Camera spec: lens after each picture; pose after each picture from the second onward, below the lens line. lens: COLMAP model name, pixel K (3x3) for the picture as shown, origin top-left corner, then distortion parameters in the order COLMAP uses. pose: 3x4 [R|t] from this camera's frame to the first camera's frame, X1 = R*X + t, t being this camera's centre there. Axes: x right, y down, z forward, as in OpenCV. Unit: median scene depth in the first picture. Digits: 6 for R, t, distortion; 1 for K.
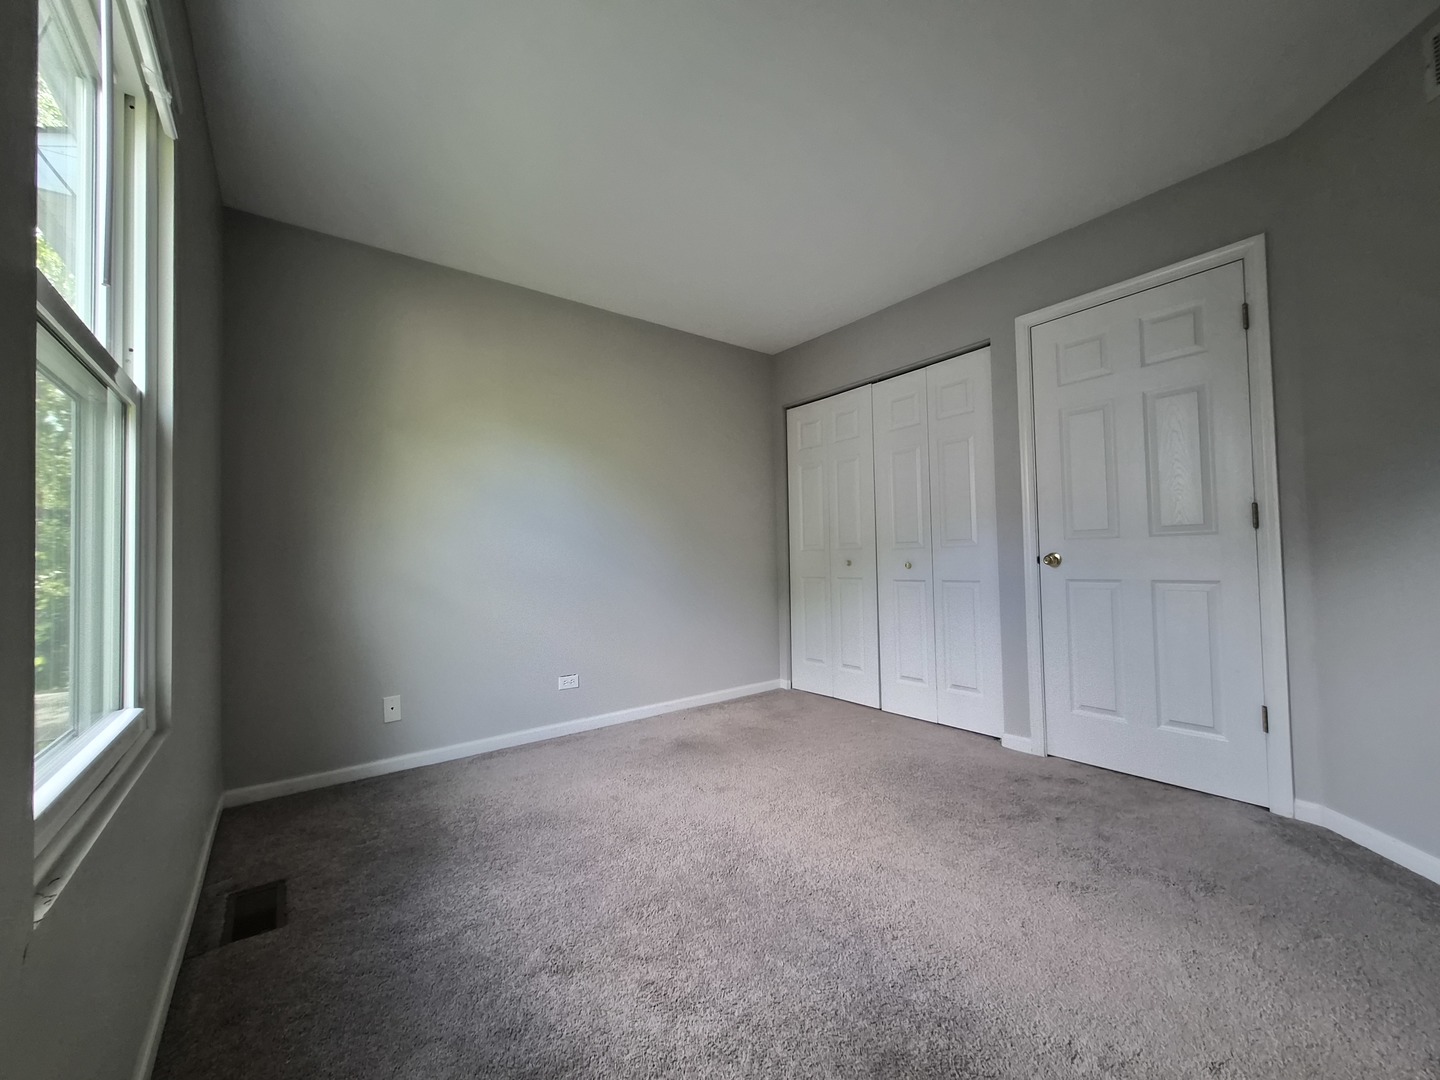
lens RADIAL K [[563.2, 0, 718.8], [0, 563.2, 543.5], [0, 0, 1]] dist [-0.001069, -0.000354]
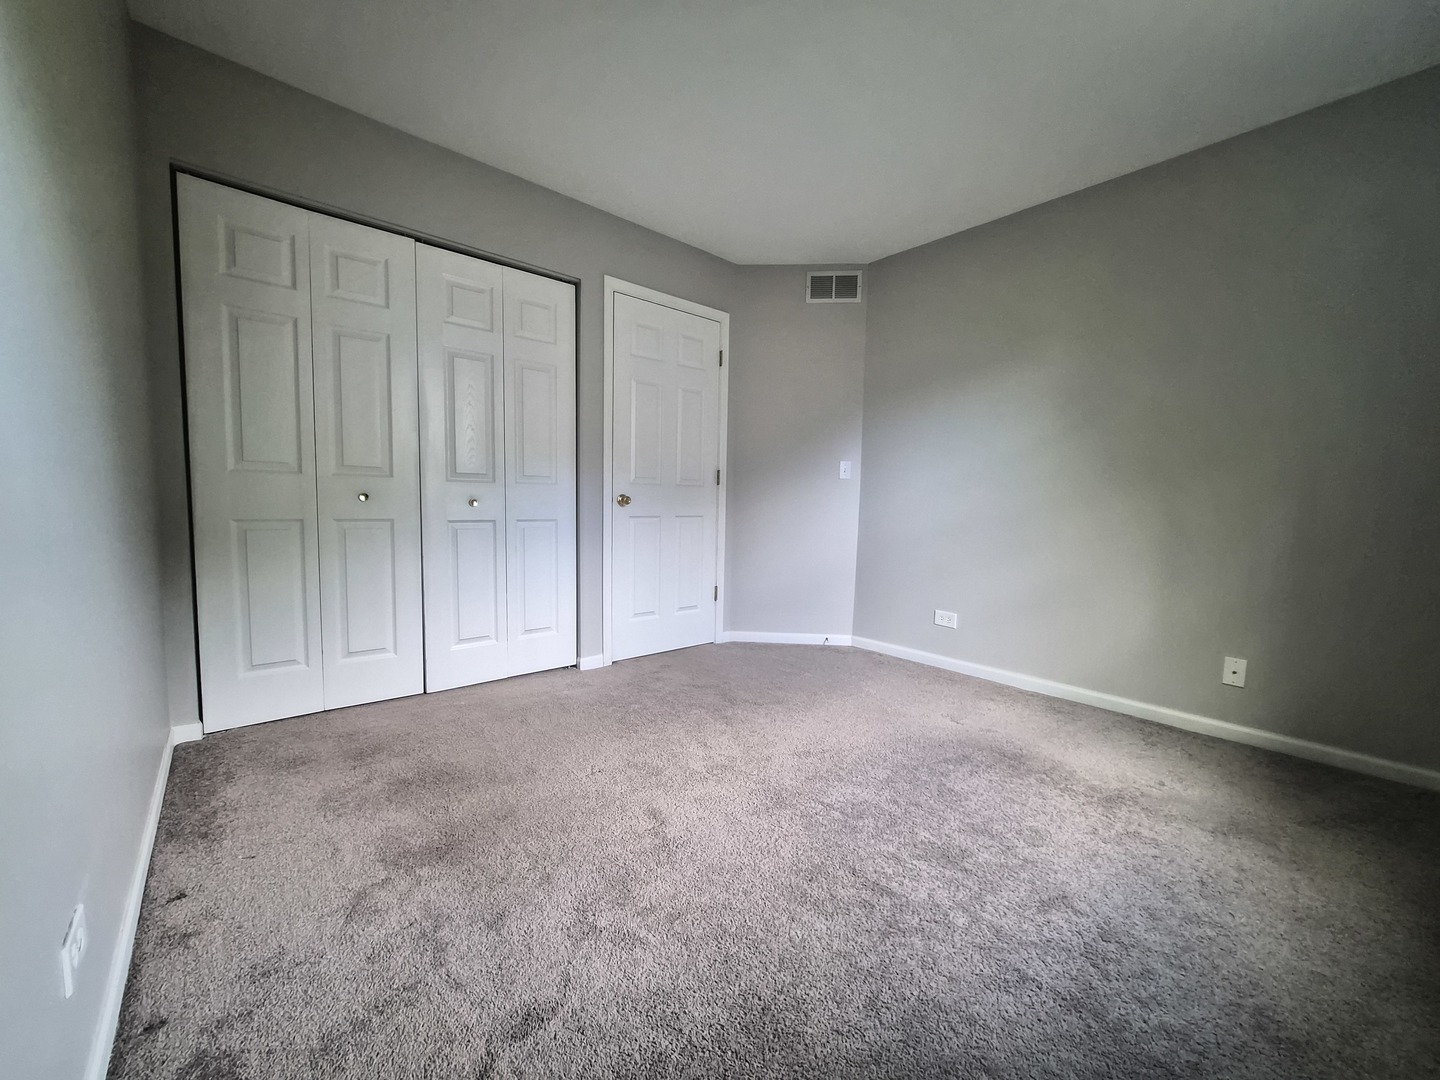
lens RADIAL K [[563.2, 0, 718.8], [0, 563.2, 543.5], [0, 0, 1]] dist [-0.001069, -0.000354]
pose [[-0.067960, -0.051593, 0.996353, -0.609631], [-0.044702, 0.997817, 0.048619, 0.052984], [-0.996686, -0.041235, -0.070118, 0.859911]]
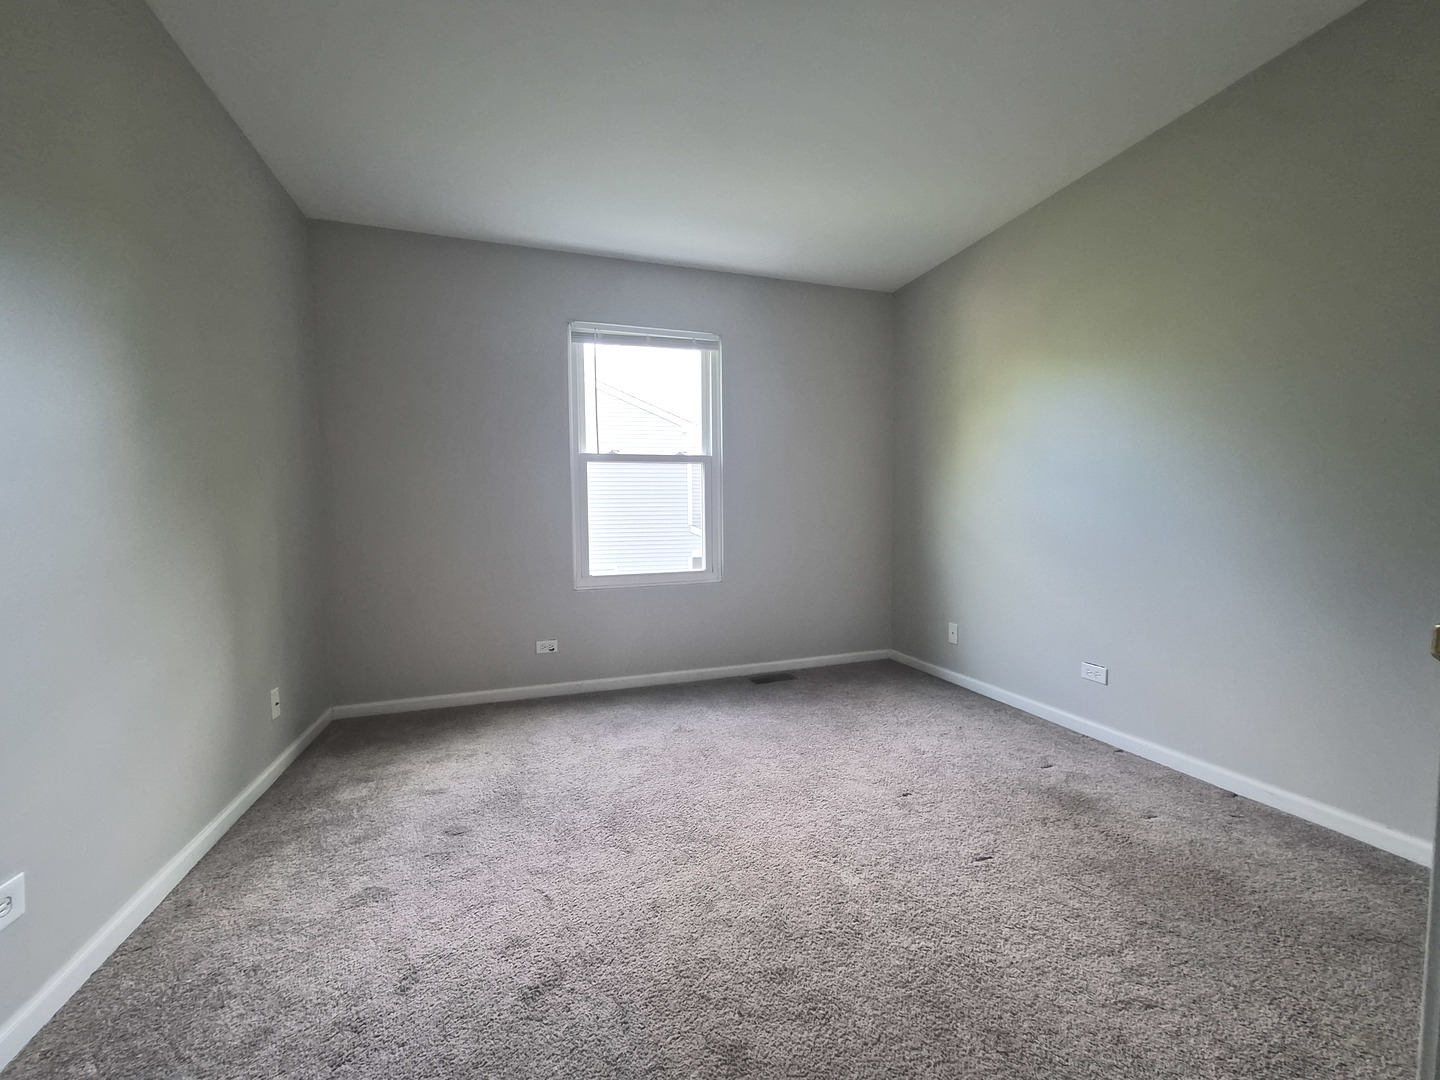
lens RADIAL K [[563.2, 0, 718.8], [0, 563.2, 543.5], [0, 0, 1]] dist [-0.001069, -0.000354]
pose [[-0.309097, 0.080274, -0.947636, 0.753900], [0.049392, 0.996442, 0.068298, -0.016952], [0.949747, -0.025695, -0.311962, 0.901730]]
